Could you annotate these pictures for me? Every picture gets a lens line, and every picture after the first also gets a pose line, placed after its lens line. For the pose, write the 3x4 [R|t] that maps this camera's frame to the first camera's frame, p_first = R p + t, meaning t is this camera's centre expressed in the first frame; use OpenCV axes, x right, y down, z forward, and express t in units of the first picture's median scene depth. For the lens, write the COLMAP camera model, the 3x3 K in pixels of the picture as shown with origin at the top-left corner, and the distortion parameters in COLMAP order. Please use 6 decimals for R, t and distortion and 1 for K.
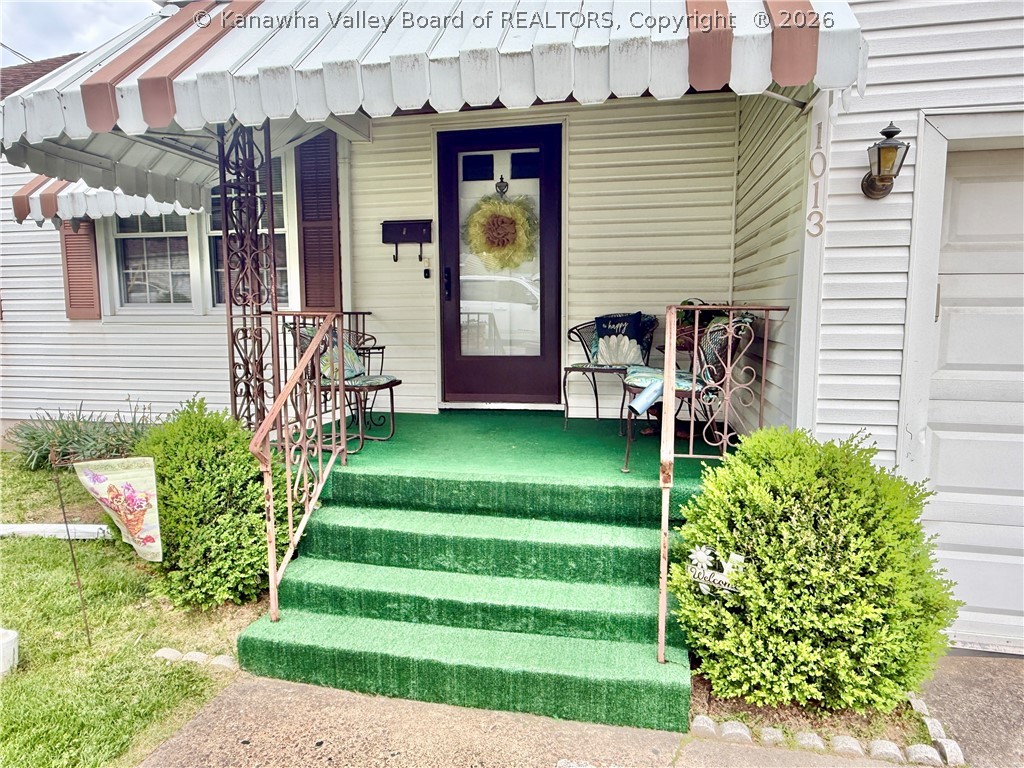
lens RADIAL K [[661.8, 0, 503.5], [0, 661.8, 387.0], [0, 0, 1]] dist [-0.003132, -0.000993]
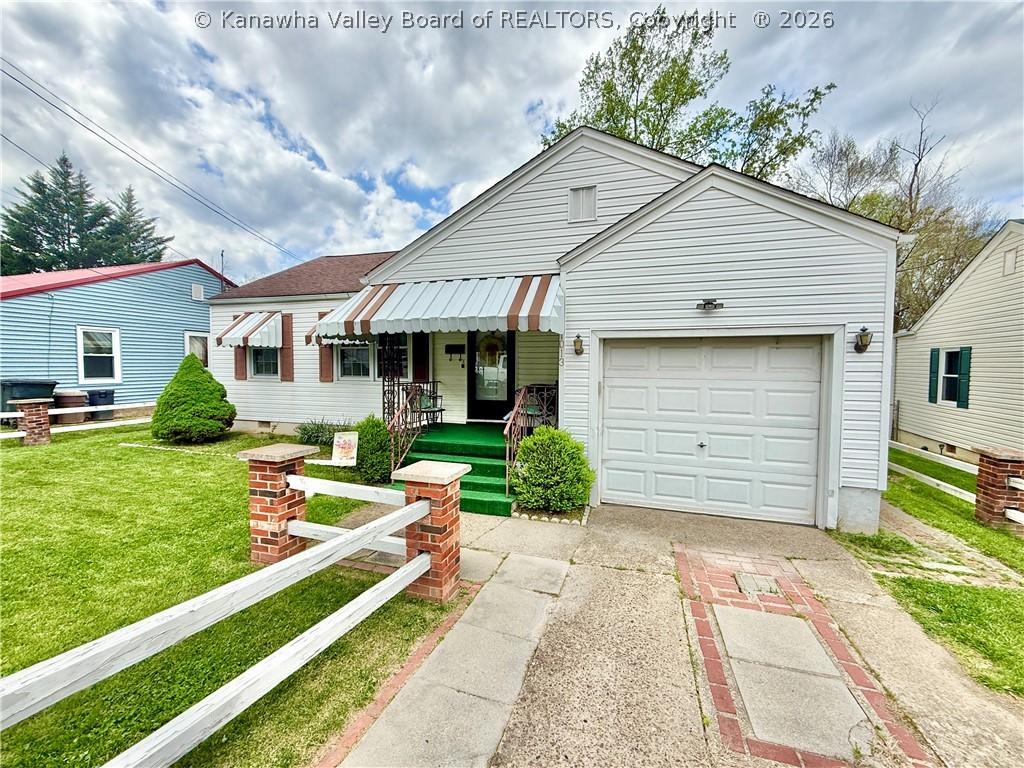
lens RADIAL K [[423.8, 0, 512.0], [0, 423.8, 384.0], [0, 0, 1]] dist [-0.004113, -0.000782]
pose [[0.994815, 0.013252, -0.100839, 0.256895], [-0.020875, 0.996971, -0.074920, 0.009309], [0.099540, 0.076637, 0.992078, -0.605338]]
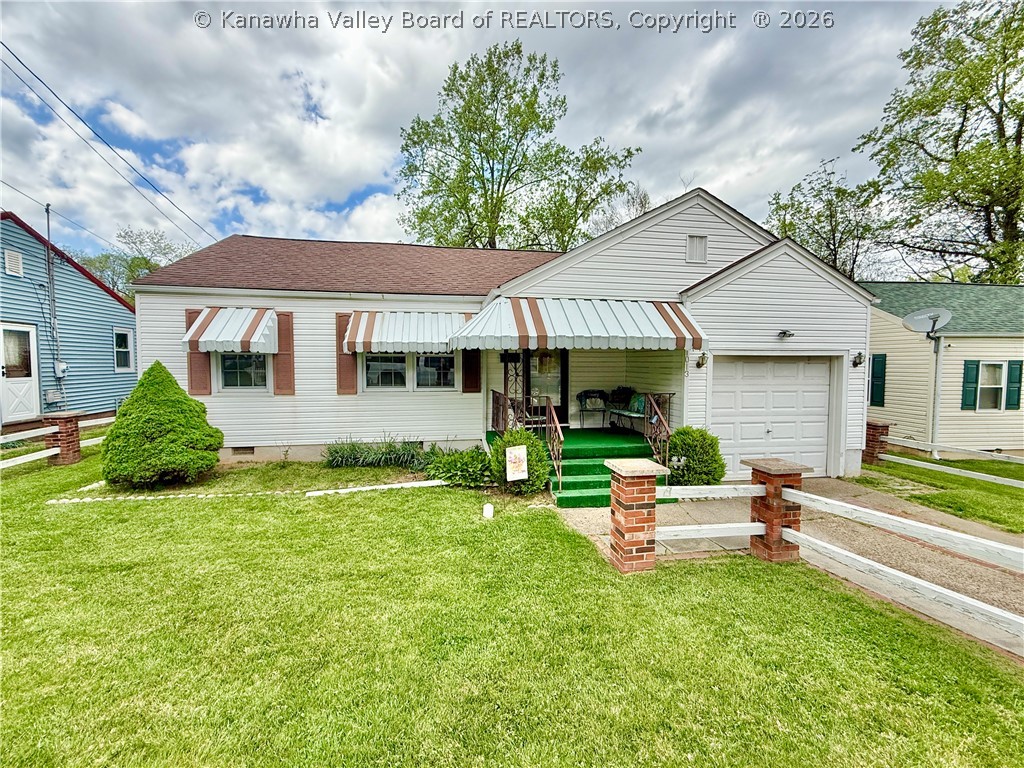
lens RADIAL K [[423.8, 0, 512.0], [0, 423.8, 384.0], [0, 0, 1]] dist [-0.004113, -0.000782]
pose [[0.927652, -0.012459, 0.373239, -0.846814], [0.039019, 0.997207, -0.063692, -0.037412], [-0.371403, 0.073648, 0.925546, -0.560060]]
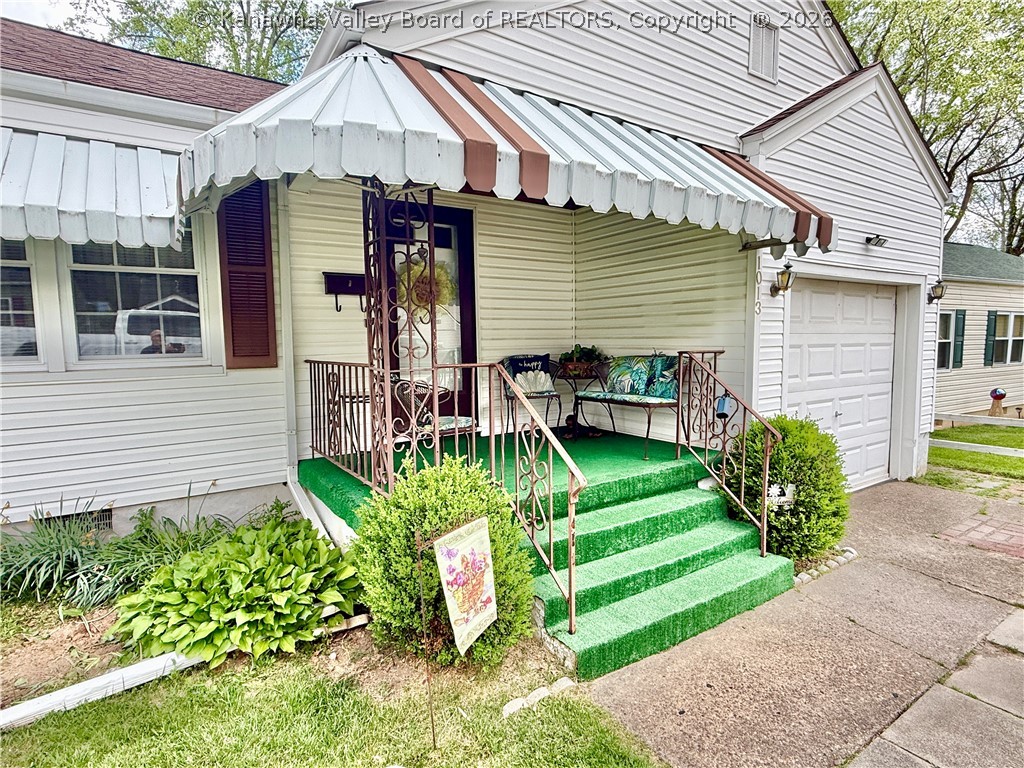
lens RADIAL K [[532.5, 0, 514.6], [0, 532.5, 385.6], [0, 0, 1]] dist [-0.000839, 0.000561]
pose [[0.703201, -0.068040, 0.707728, -0.657271], [0.095754, 0.995405, 0.000556, -0.053006], [-0.704513, 0.067377, 0.706485, 0.246389]]
